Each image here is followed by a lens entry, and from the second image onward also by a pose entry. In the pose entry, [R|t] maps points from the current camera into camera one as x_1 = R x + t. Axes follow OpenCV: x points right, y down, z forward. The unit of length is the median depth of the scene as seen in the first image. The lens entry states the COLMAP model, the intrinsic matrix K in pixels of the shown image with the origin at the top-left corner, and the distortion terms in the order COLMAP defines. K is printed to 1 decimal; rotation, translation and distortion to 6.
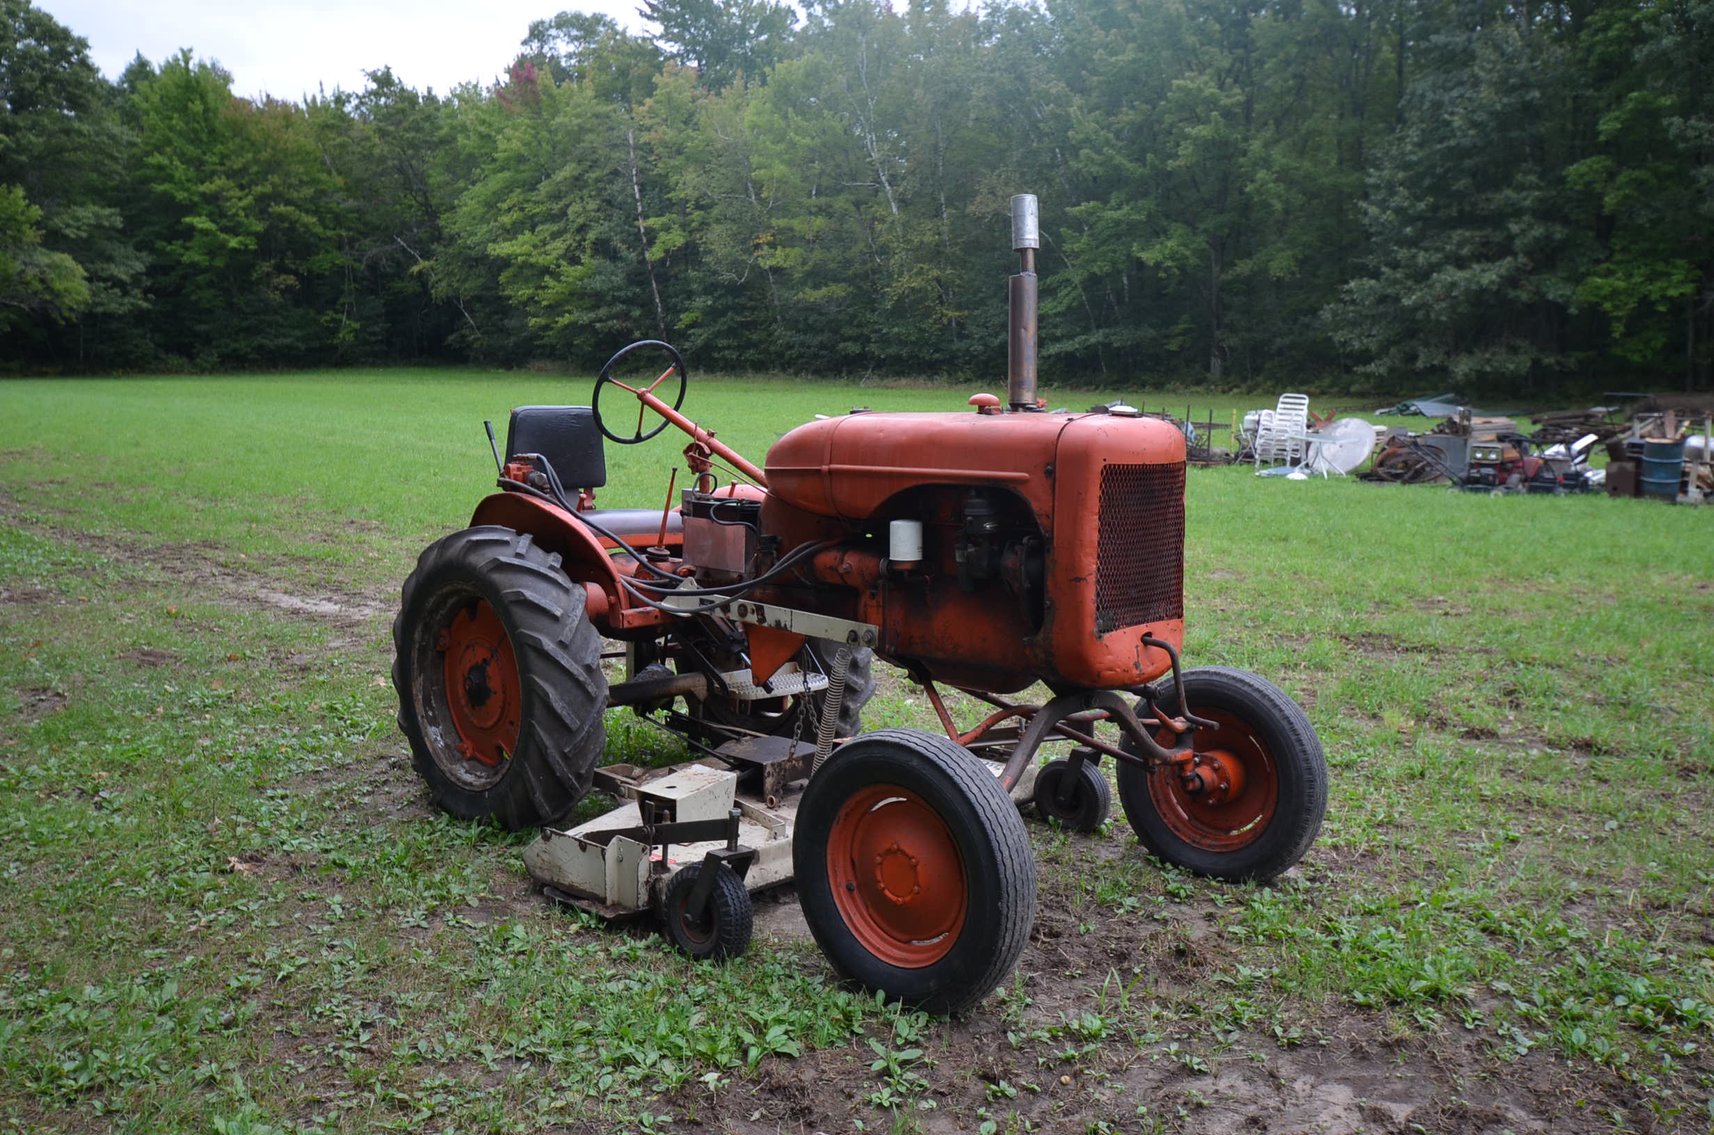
lens RADIAL K [[1508.1, 0, 854.0], [0, 1508.1, 568.5], [0, 0, 1]] dist [0.028452, 0.003775]
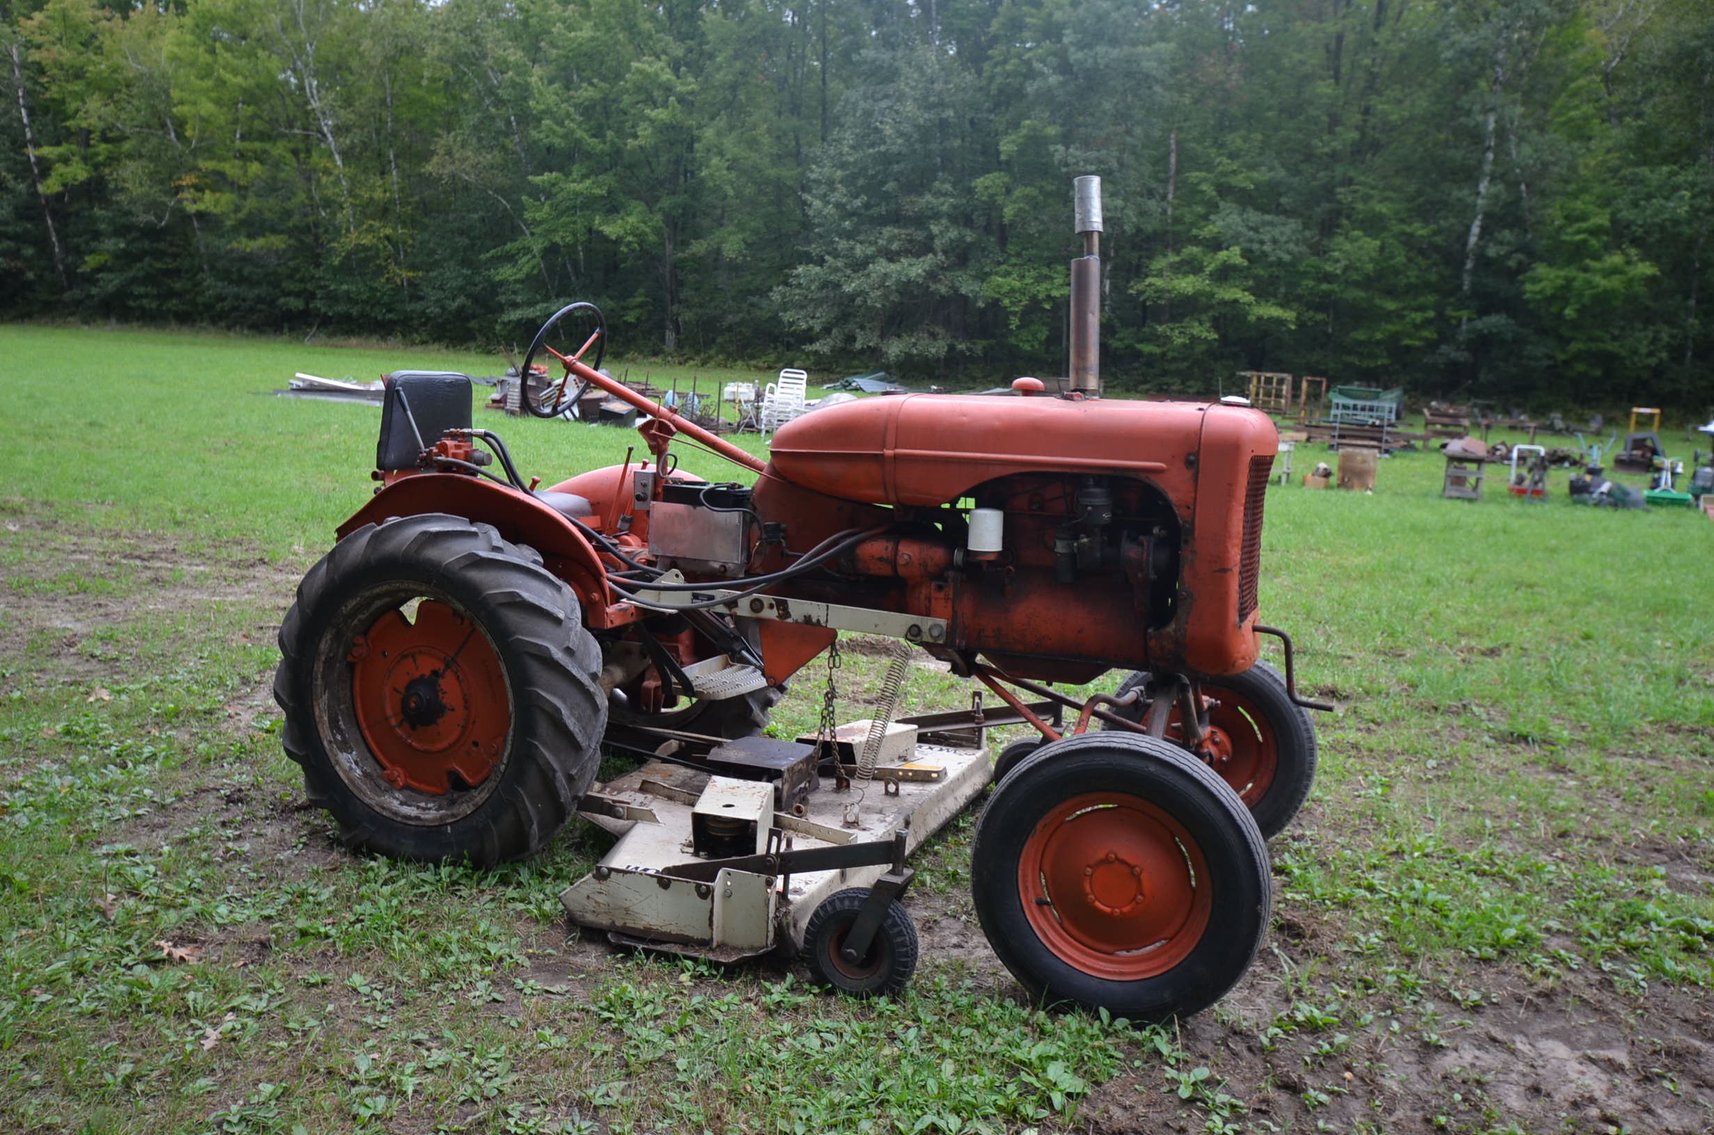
lens RADIAL K [[1429.4, 0, 856.7], [0, 1429.4, 569.1], [0, 0, 1]] dist [0.030788, -0.011664]
pose [[0.922757, -0.022646, 0.384716, -0.326371], [0.011454, 0.999443, 0.031358, -0.019366], [-0.385211, -0.024529, 0.922502, 0.161259]]
